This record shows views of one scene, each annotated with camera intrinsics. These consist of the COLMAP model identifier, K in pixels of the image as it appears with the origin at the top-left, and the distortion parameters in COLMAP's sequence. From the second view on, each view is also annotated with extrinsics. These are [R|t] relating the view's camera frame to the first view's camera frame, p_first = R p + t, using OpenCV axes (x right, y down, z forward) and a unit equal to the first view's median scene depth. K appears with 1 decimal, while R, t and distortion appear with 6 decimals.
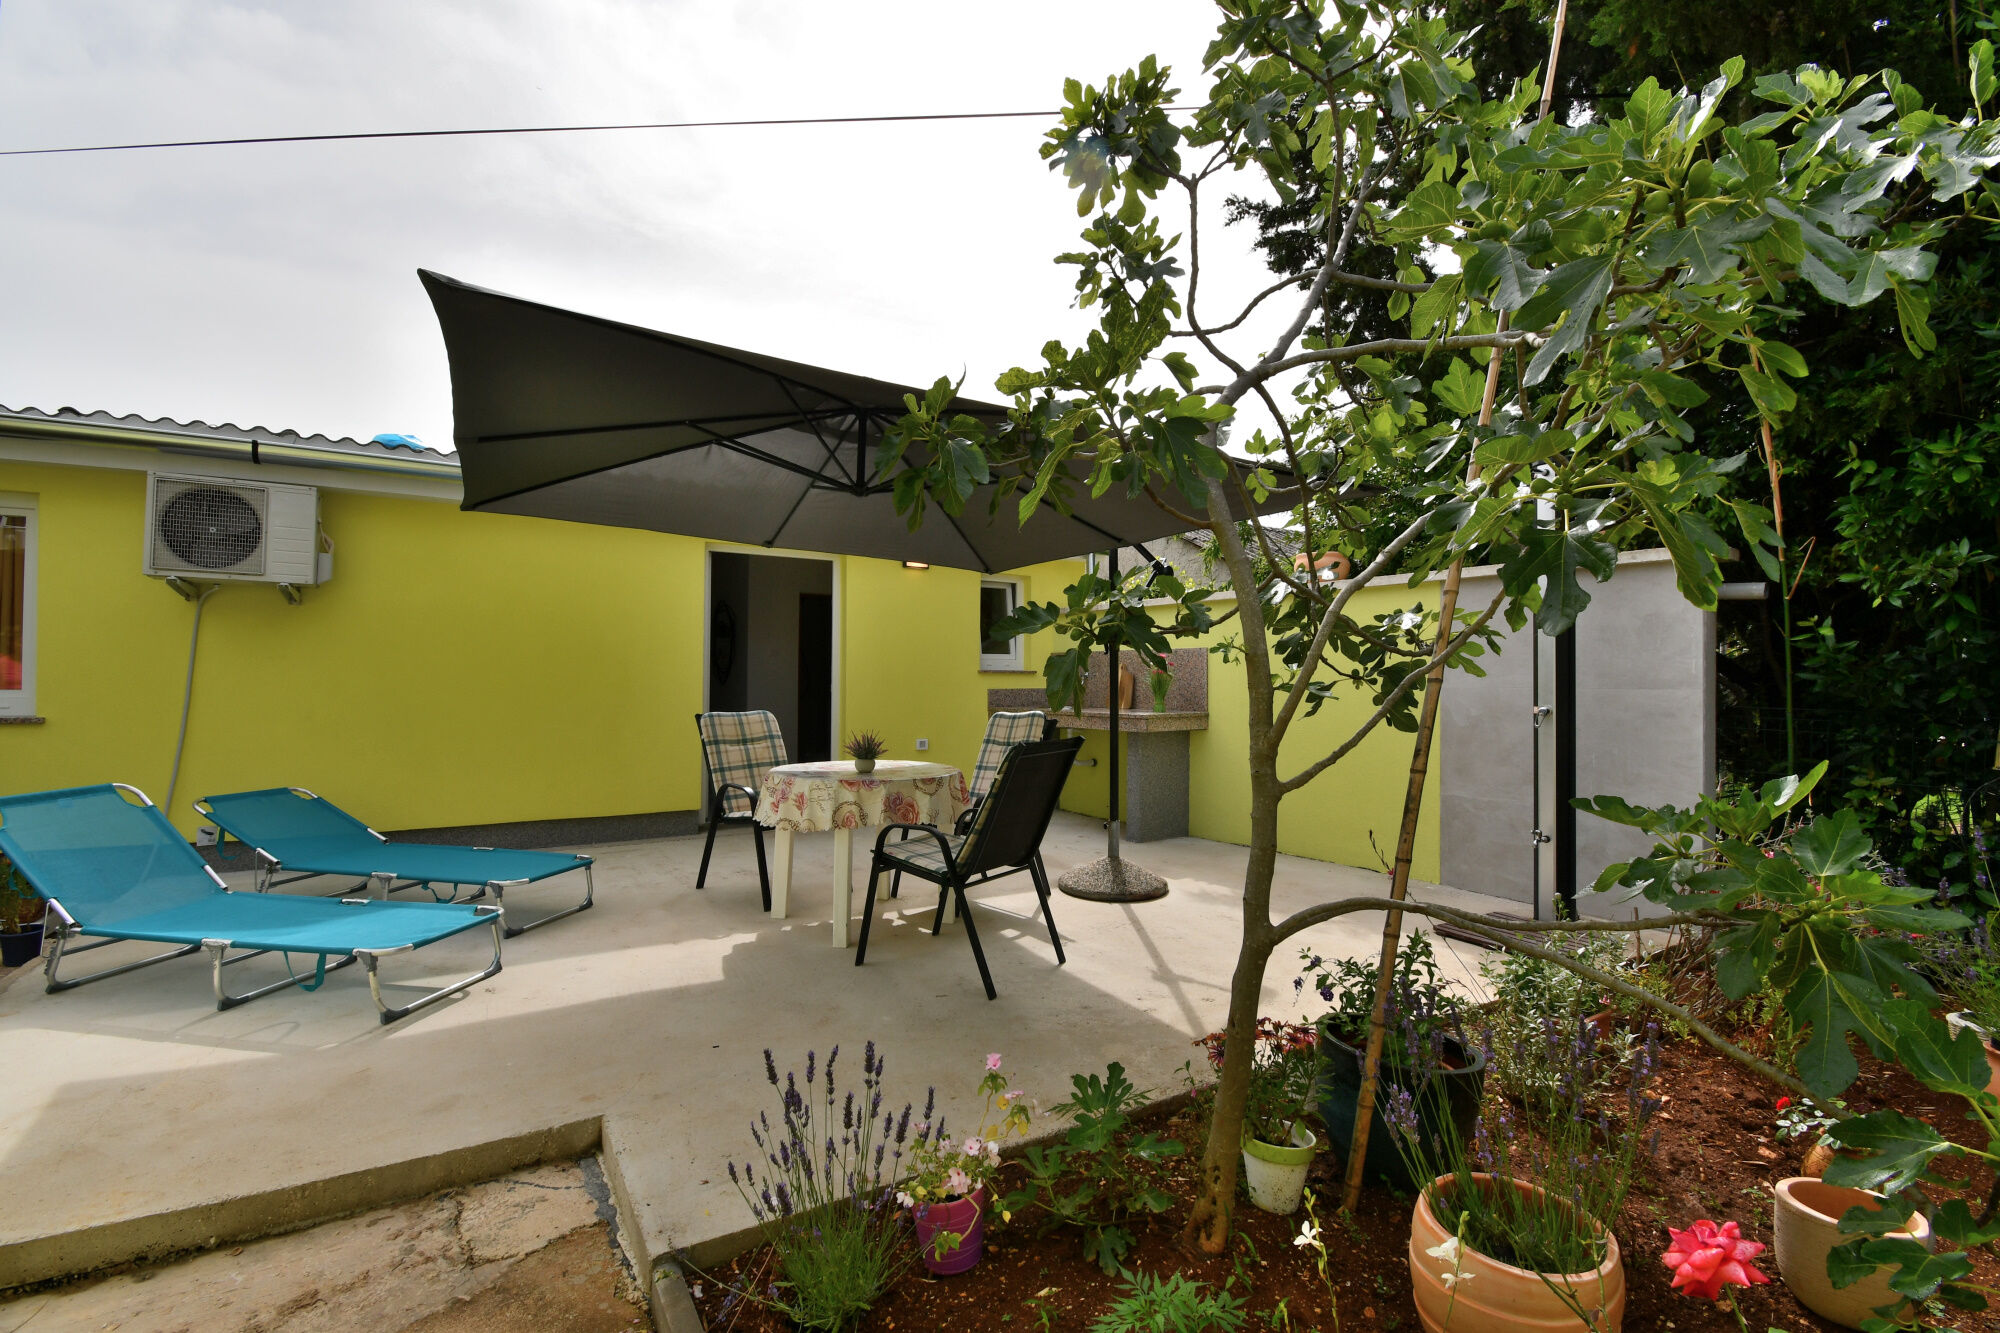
lens RADIAL K [[891.7, 0, 1000.0], [0, 891.7, 666.5], [0, 0, 1]] dist [-0.013663, -0.000229]
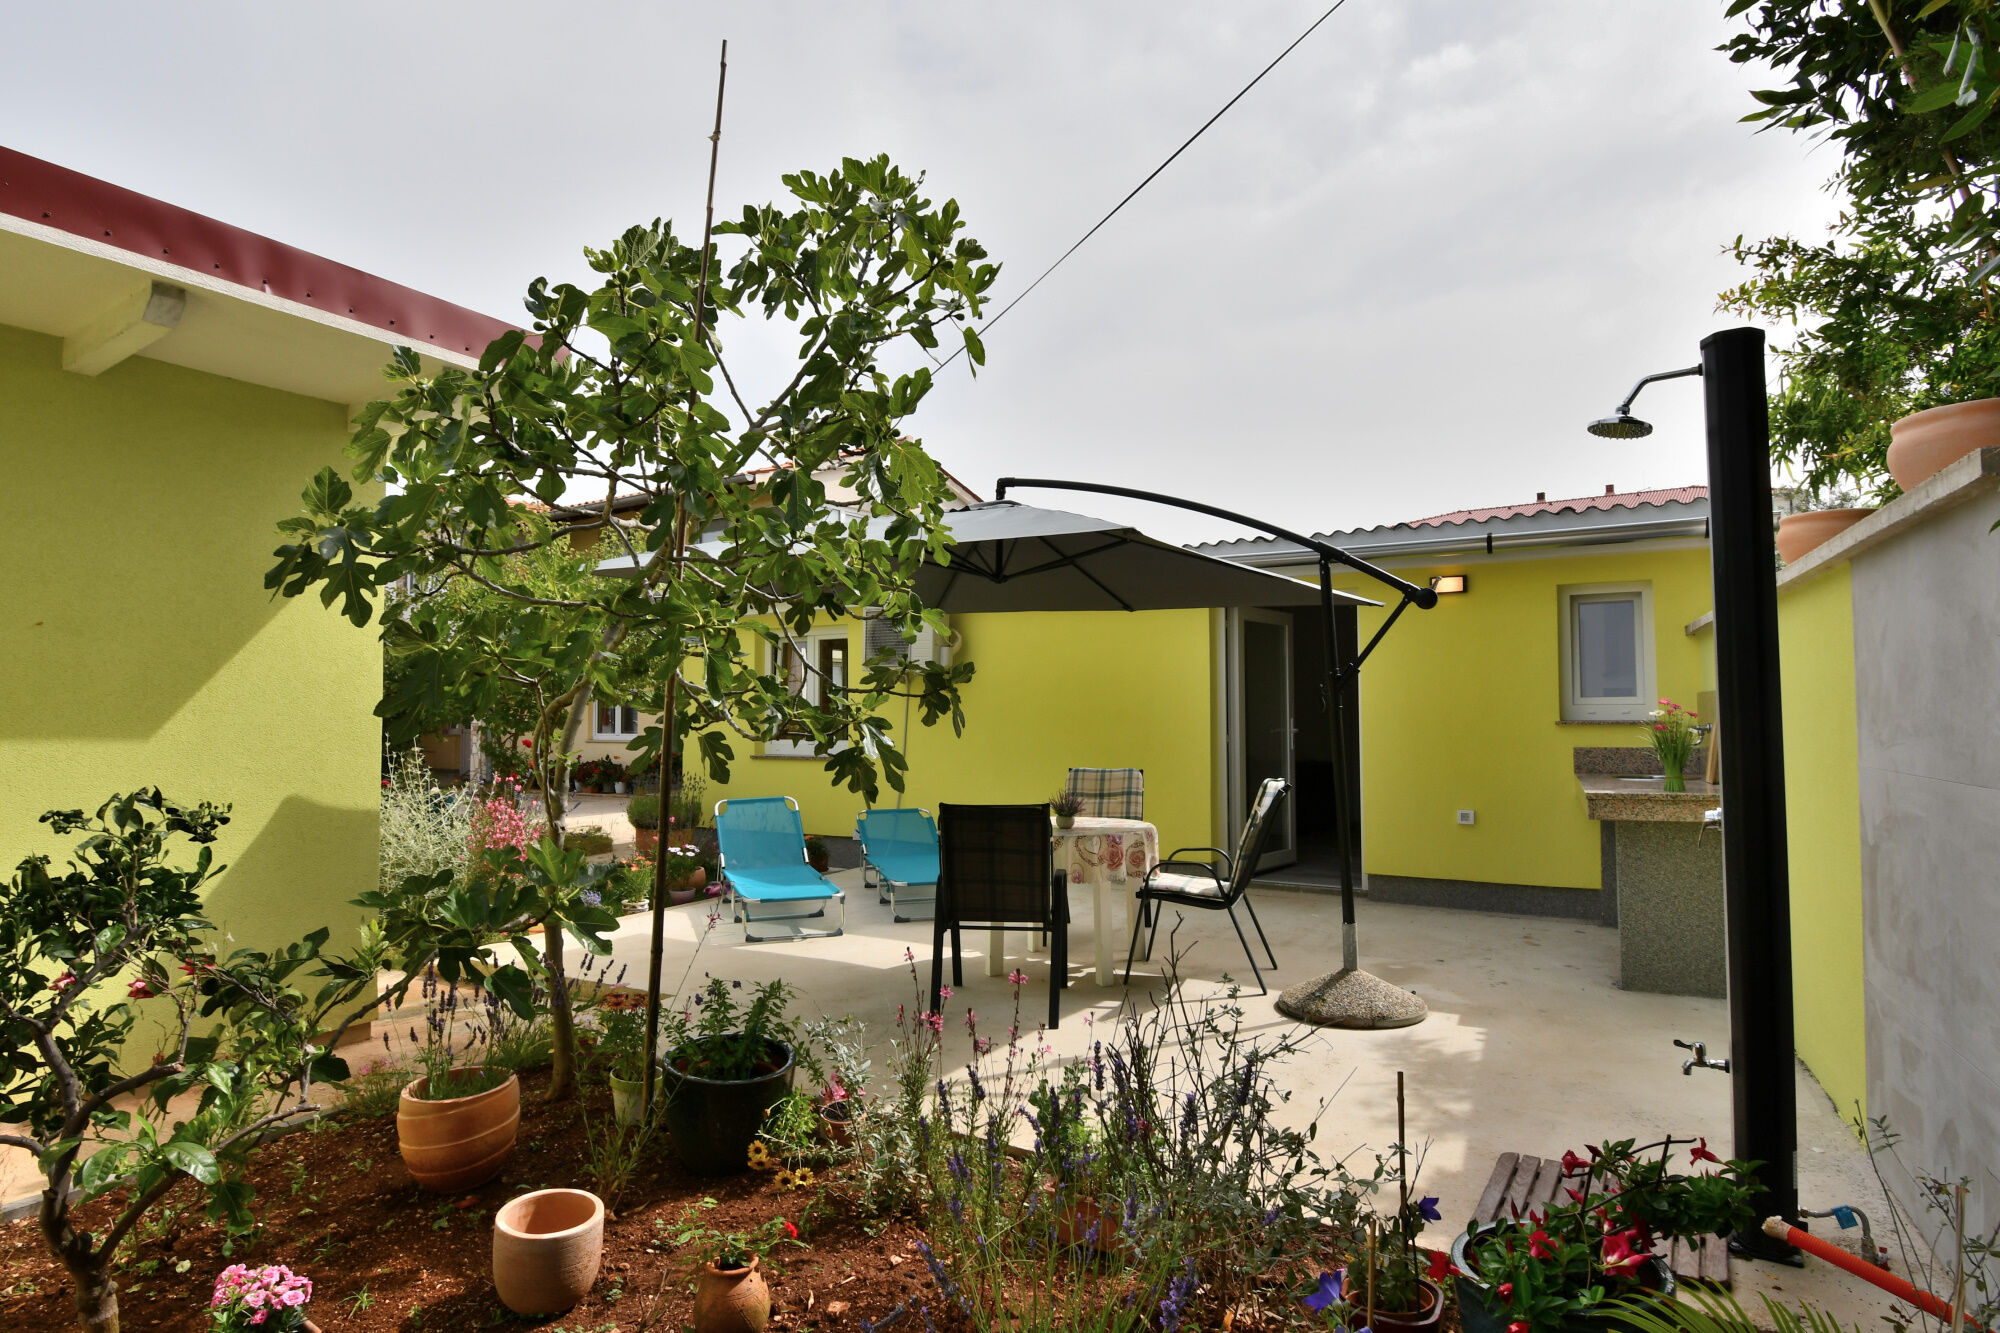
lens RADIAL K [[1091.1, 0, 999.7], [0, 1091.1, 727.8], [0, 0, 1]] dist [-0.001517, -0.000205]
pose [[0.429434, -0.003085, -0.903093, 0.850140], [0.019206, 0.999799, 0.005718, -0.007810], [0.902894, -0.019801, 0.429407, 0.320200]]
